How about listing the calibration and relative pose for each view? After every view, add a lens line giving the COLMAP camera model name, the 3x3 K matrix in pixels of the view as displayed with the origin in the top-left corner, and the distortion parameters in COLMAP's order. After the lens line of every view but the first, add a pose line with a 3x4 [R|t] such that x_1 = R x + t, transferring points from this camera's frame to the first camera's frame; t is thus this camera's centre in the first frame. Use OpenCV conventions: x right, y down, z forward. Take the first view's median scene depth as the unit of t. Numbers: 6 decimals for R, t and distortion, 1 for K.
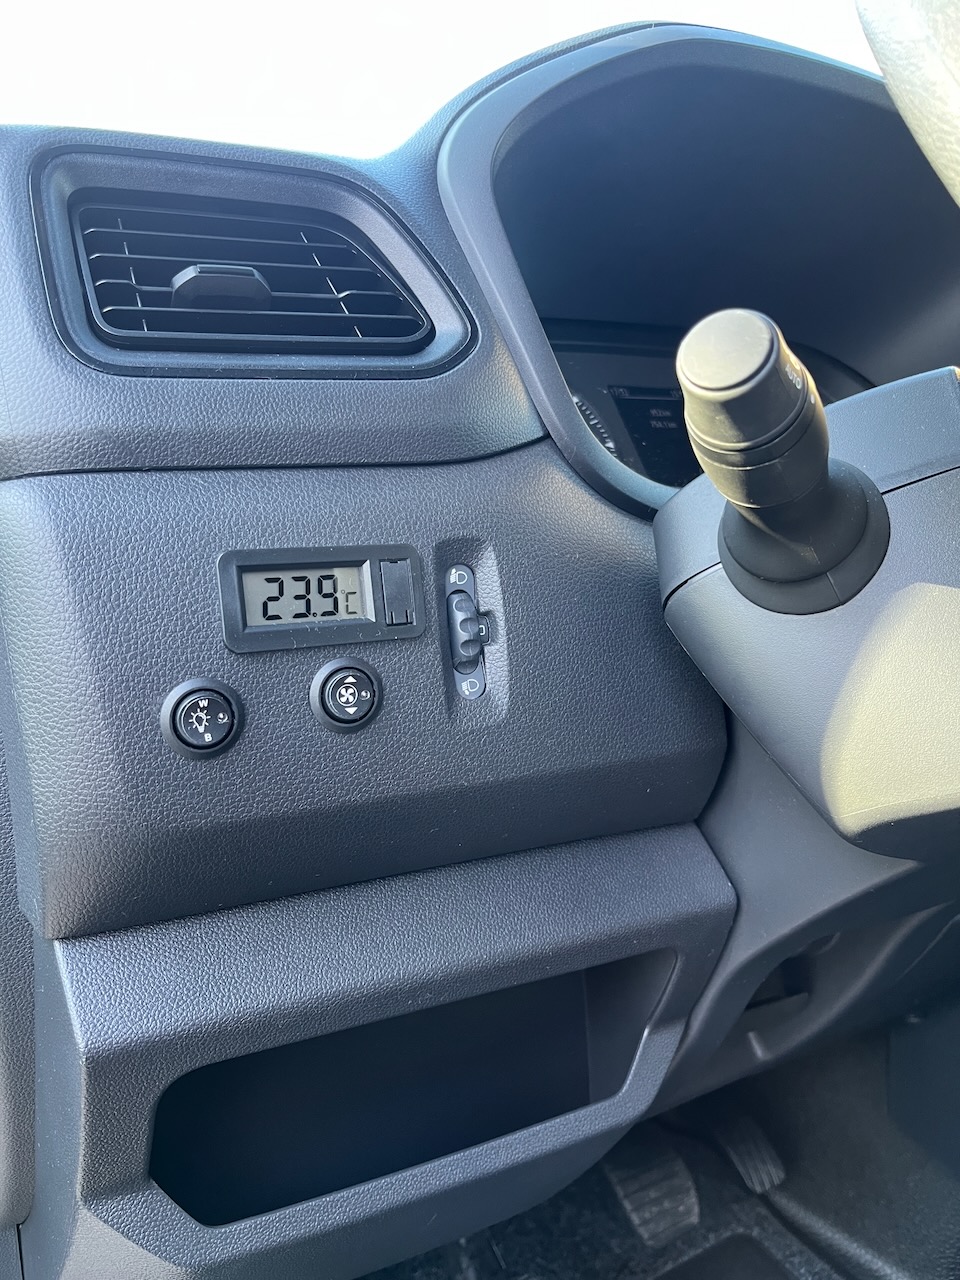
lens RADIAL K [[974.2, 0, 481.3], [0, 974.2, 636.6], [0, 0, 1]] dist [0.062934, -0.080397]
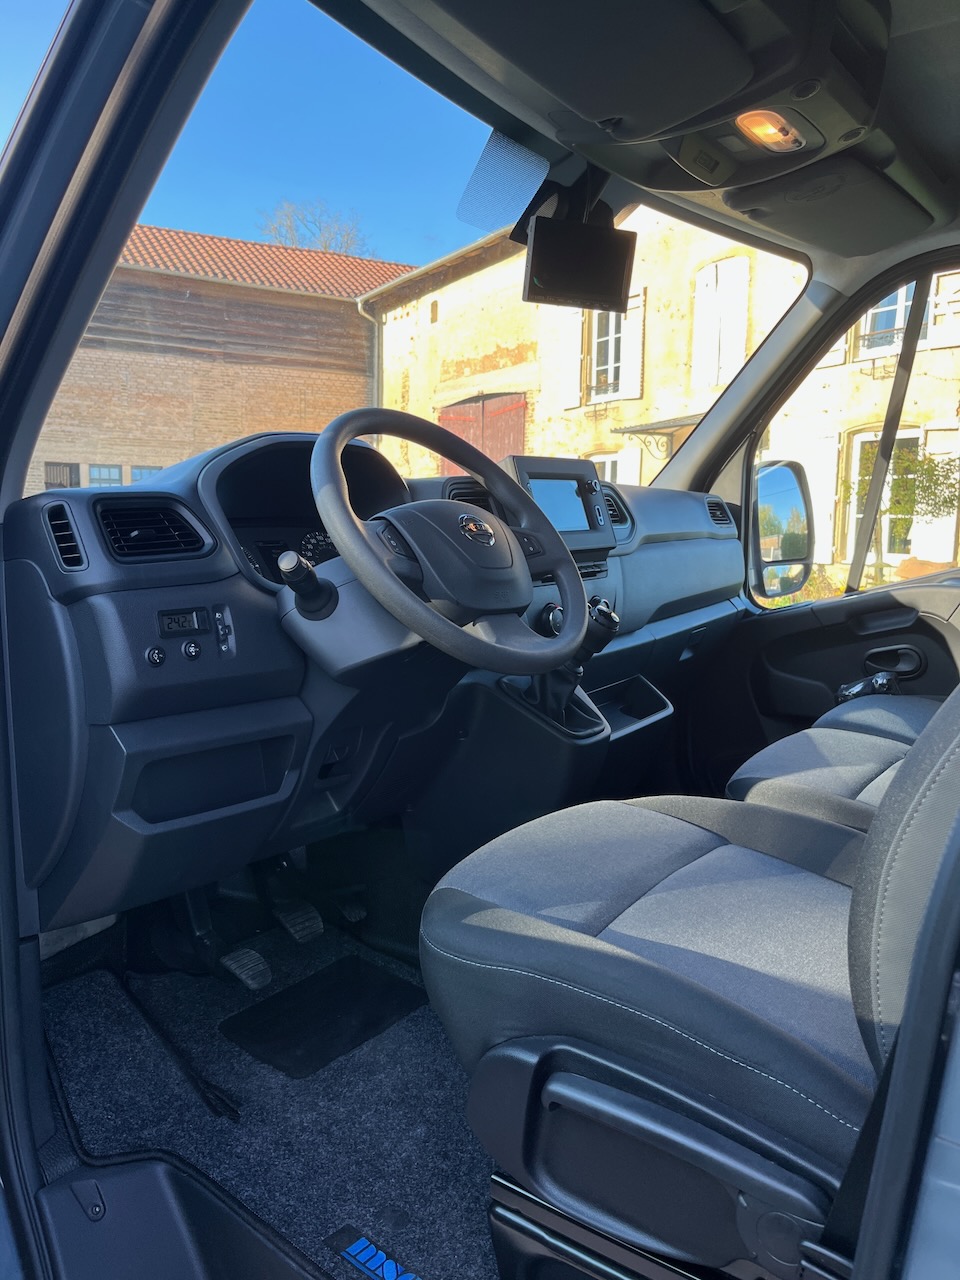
lens RADIAL K [[974.2, 0, 471.4], [0, 974.2, 633.1], [0, 0, 1]] dist [0.062934, -0.080397]
pose [[0.933477, -0.059281, 0.353703, -0.402779], [0.083182, 0.995138, -0.052743, 0.247424], [-0.348857, 0.078656, 0.933870, -2.427786]]
